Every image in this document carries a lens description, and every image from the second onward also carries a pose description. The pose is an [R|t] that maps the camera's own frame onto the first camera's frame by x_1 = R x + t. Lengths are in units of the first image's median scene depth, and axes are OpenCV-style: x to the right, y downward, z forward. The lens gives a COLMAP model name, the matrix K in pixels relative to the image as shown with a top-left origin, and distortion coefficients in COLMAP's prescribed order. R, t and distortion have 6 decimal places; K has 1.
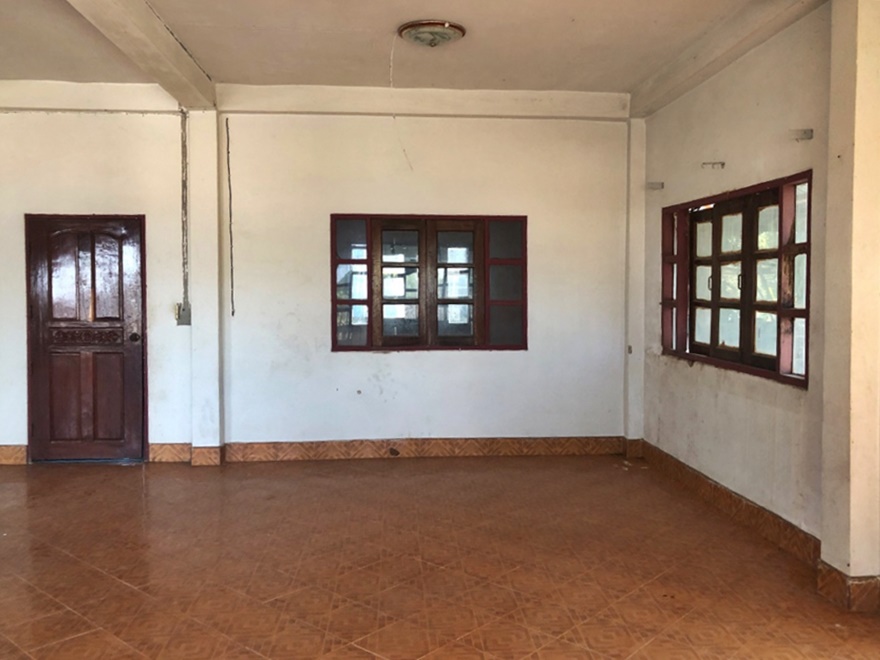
lens RADIAL K [[739.9, 0, 440.0], [0, 739.9, 330.0], [0, 0, 1]] dist [-0.039217, -0.000666]
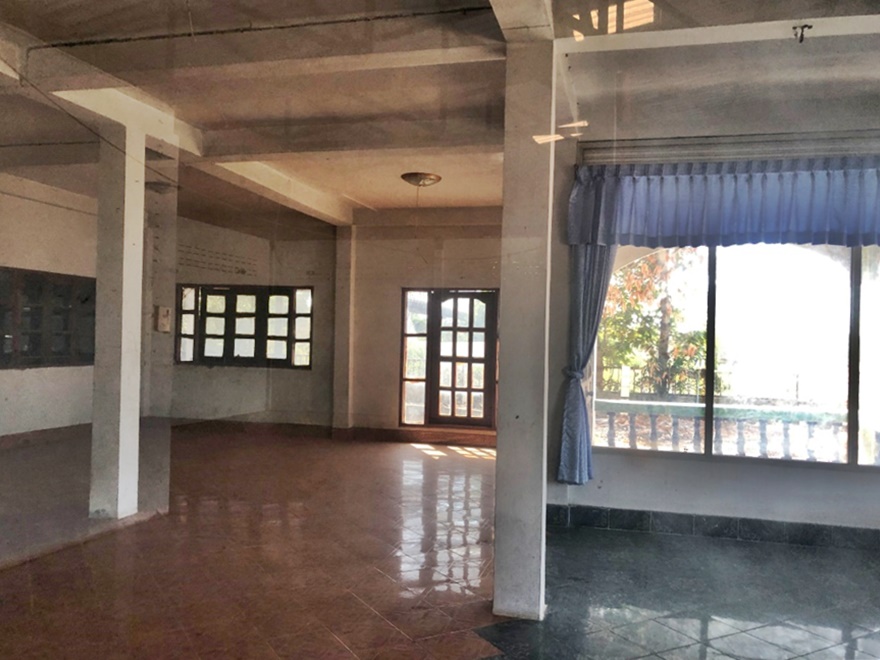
lens RADIAL K [[739.9, 0, 440.0], [0, 739.9, 330.0], [0, 0, 1]] dist [-0.039217, -0.000666]
pose [[0.350243, 0.016663, 0.936511, -1.085524], [0.028008, 0.999208, -0.028253, 0.017762], [-0.936240, 0.036125, 0.349499, -0.205898]]
